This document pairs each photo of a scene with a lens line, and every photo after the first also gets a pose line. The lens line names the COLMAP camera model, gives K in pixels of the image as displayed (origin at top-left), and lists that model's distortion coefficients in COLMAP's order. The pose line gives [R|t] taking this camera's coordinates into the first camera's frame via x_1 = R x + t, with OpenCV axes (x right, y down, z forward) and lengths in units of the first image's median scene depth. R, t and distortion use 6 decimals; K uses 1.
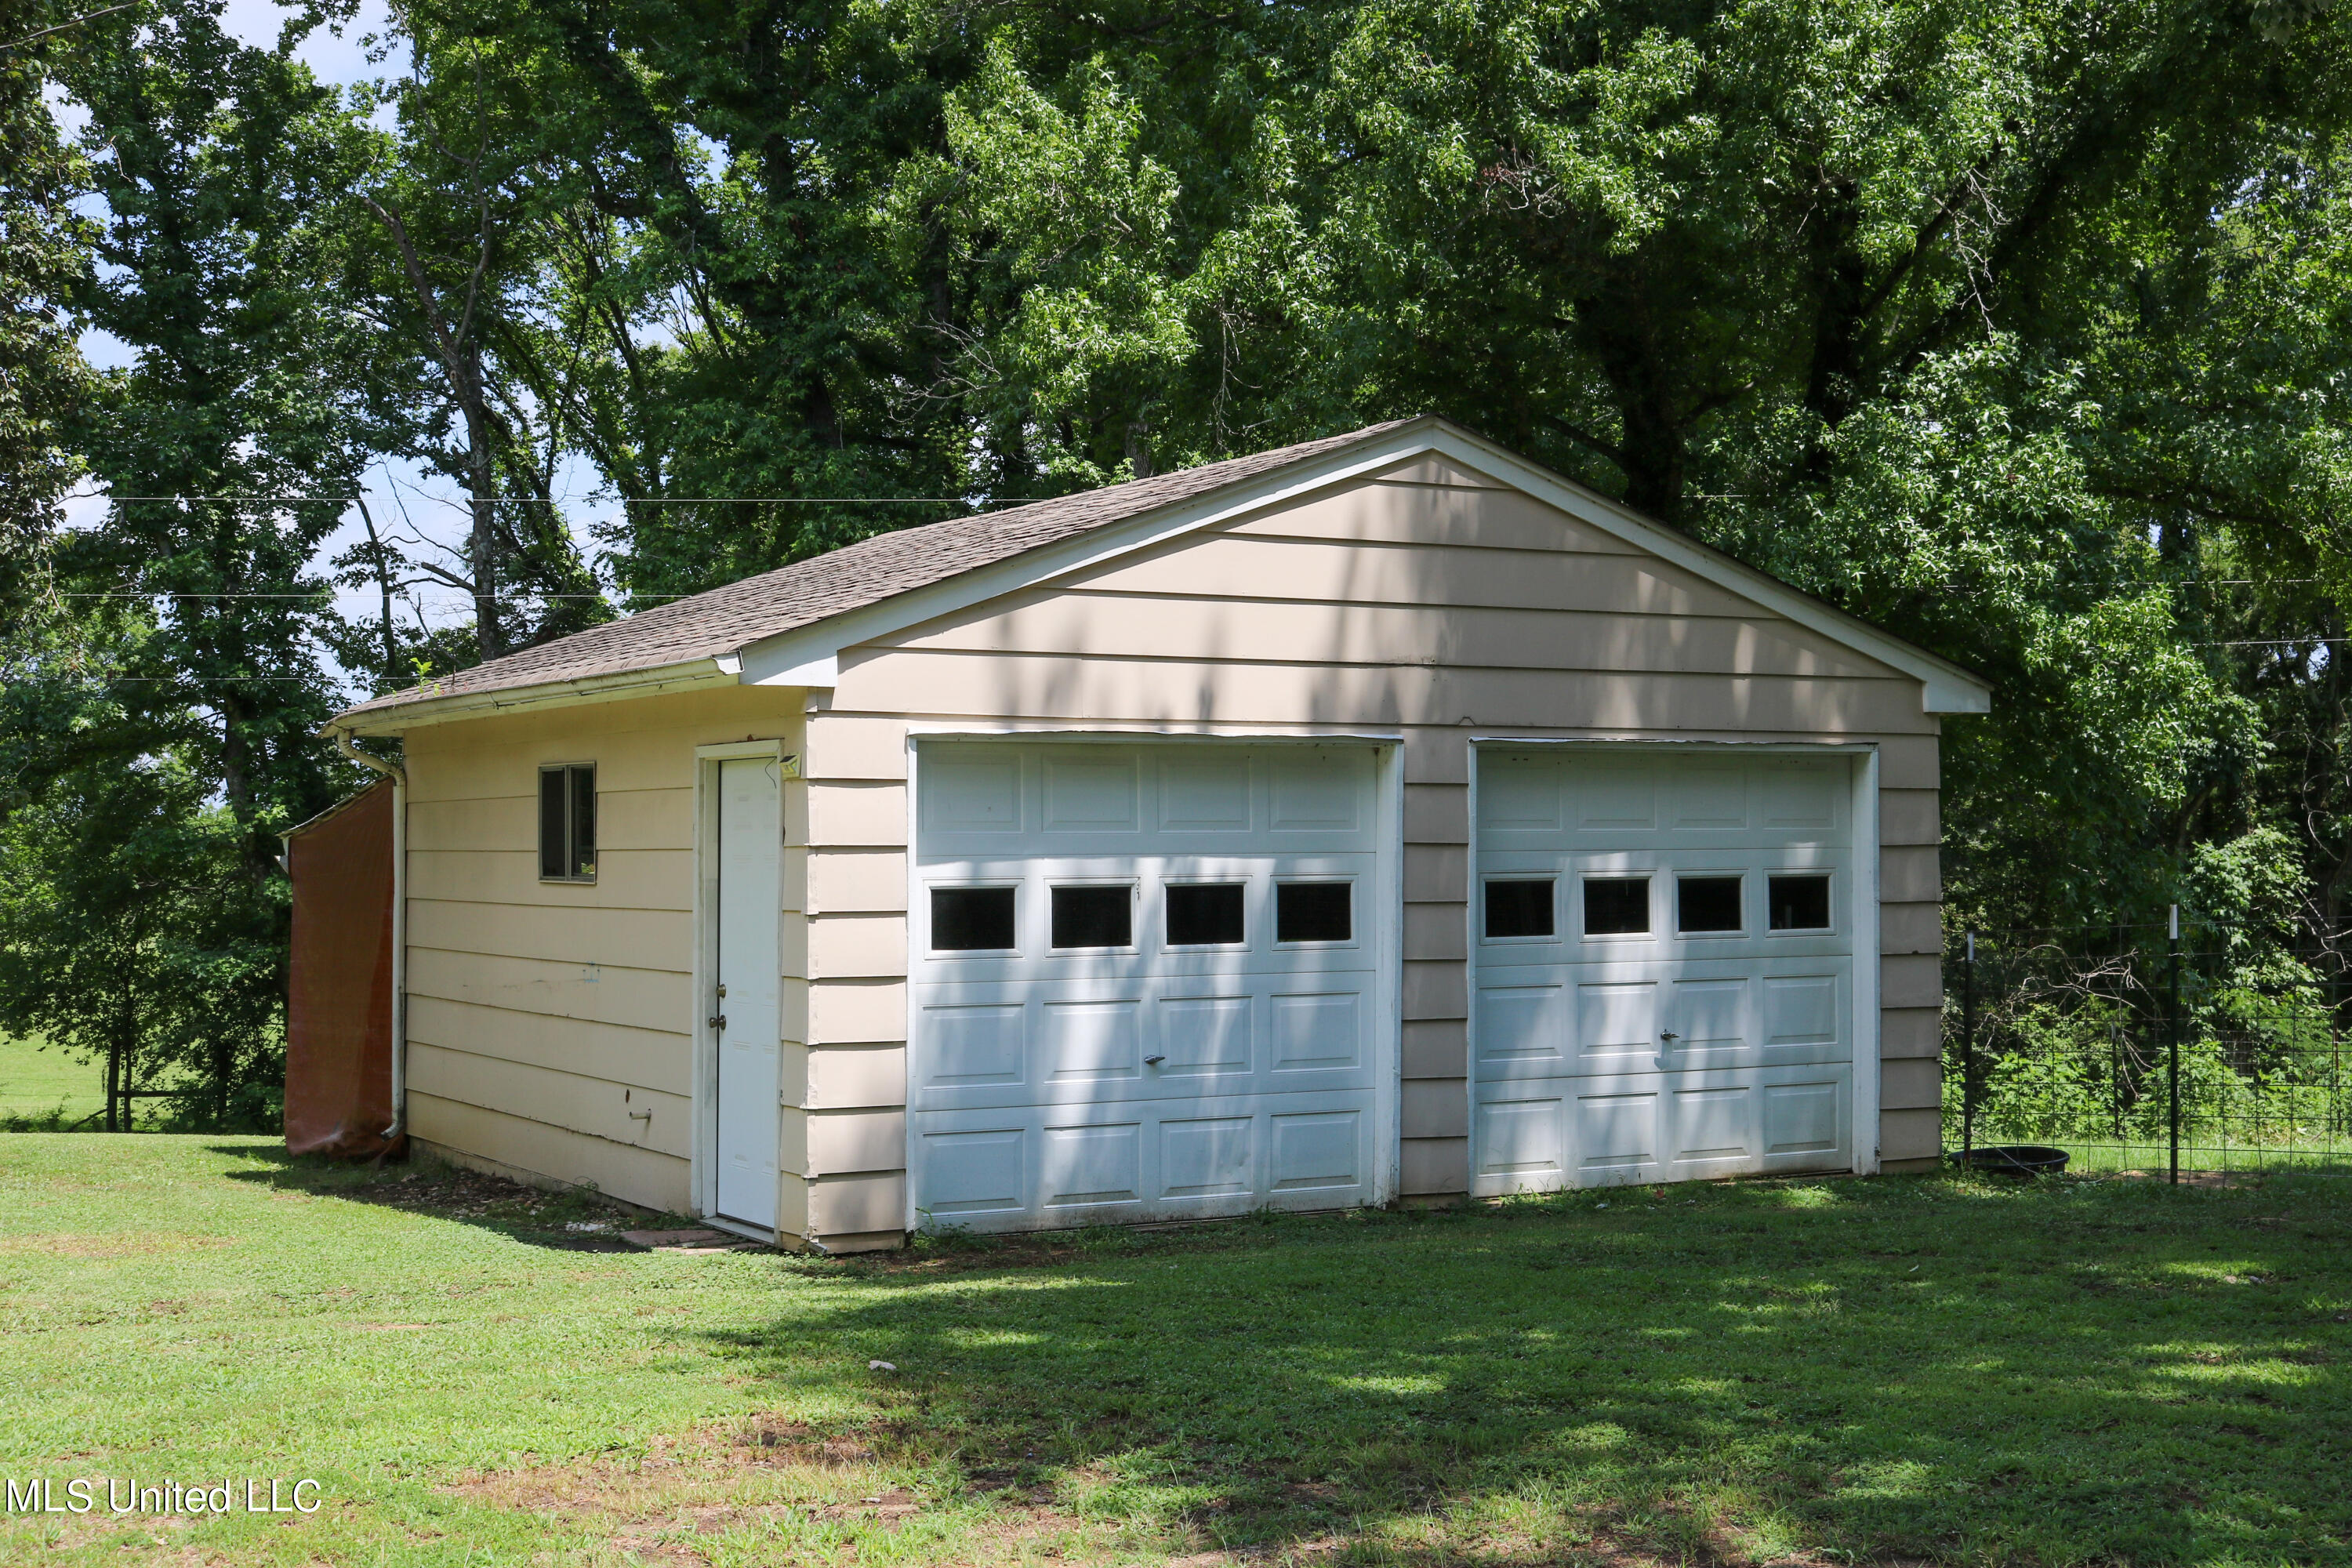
lens RADIAL K [[3162.5, 0, 1176.0], [0, 3162.5, 784.0], [0, 0, 1]] dist [-0.050220, -0.025076]
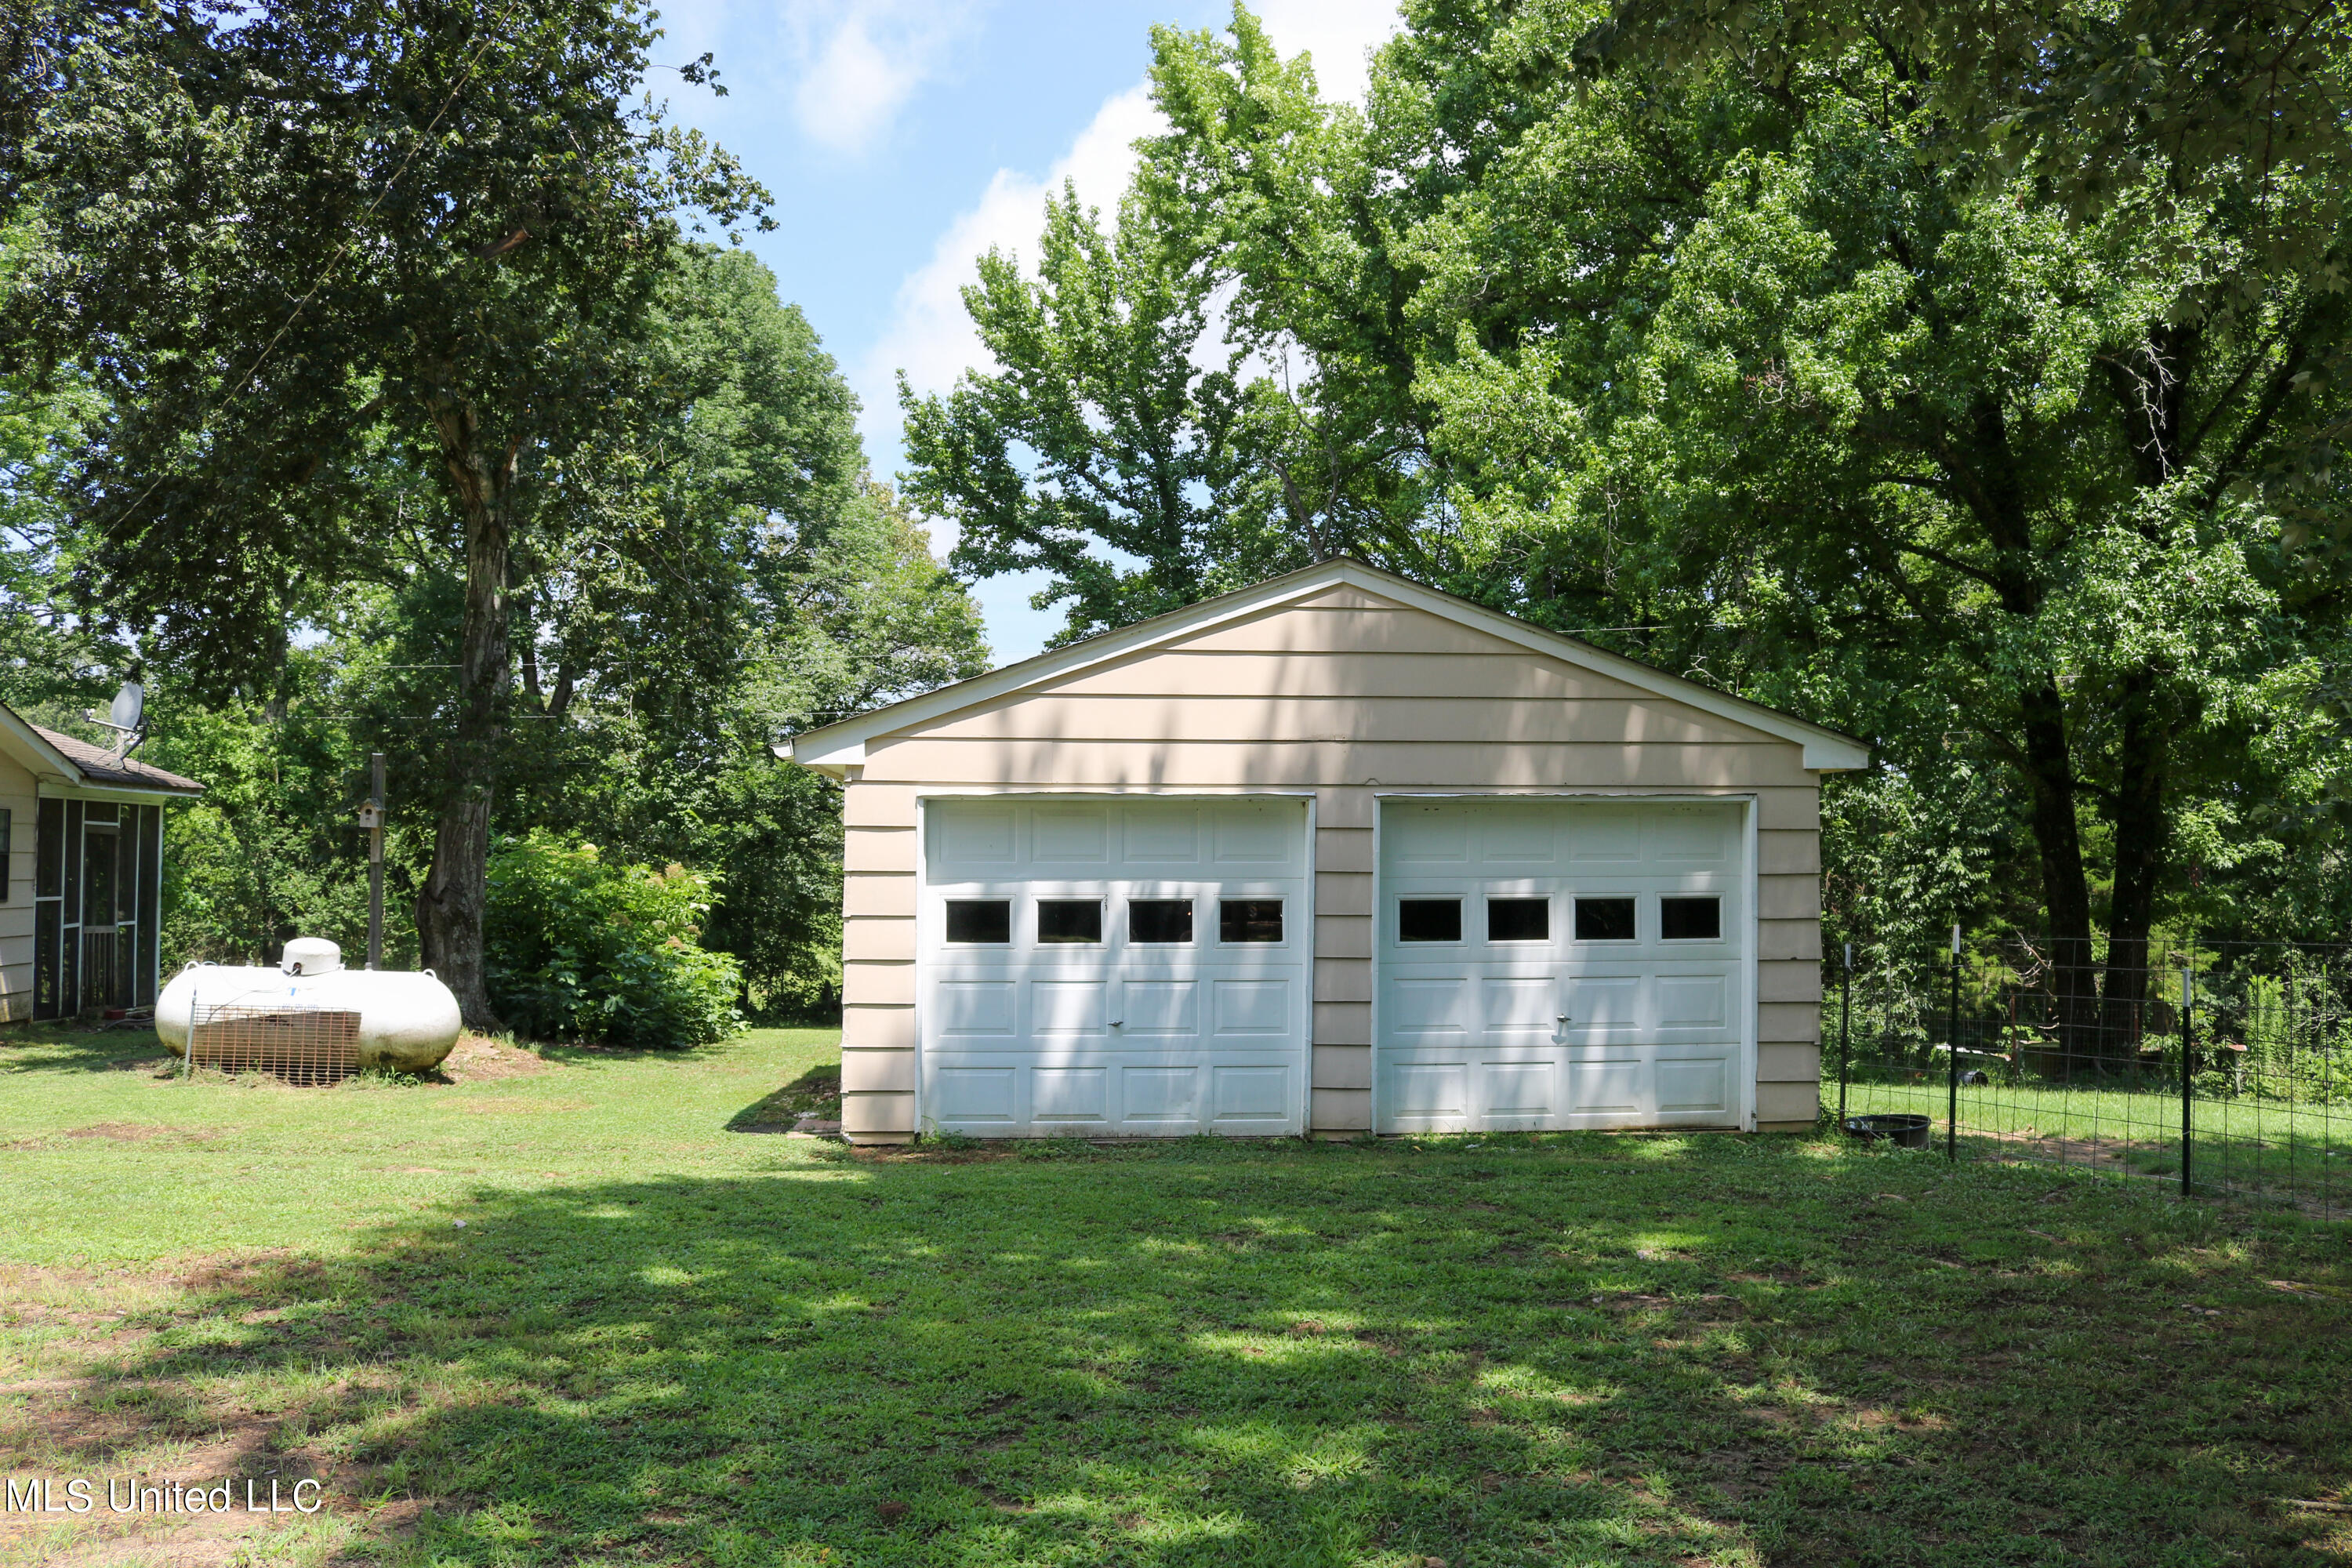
lens RADIAL K [[1953.8, 0, 1176.0], [0, 1953.8, 784.0], [0, 0, 1]] dist [-0.154557, 0.159255]
pose [[0.899535, -0.009005, -0.436756, 0.381183], [0.003120, 0.999894, -0.014189, -0.007298], [0.436838, 0.011401, 0.899468, 0.213544]]
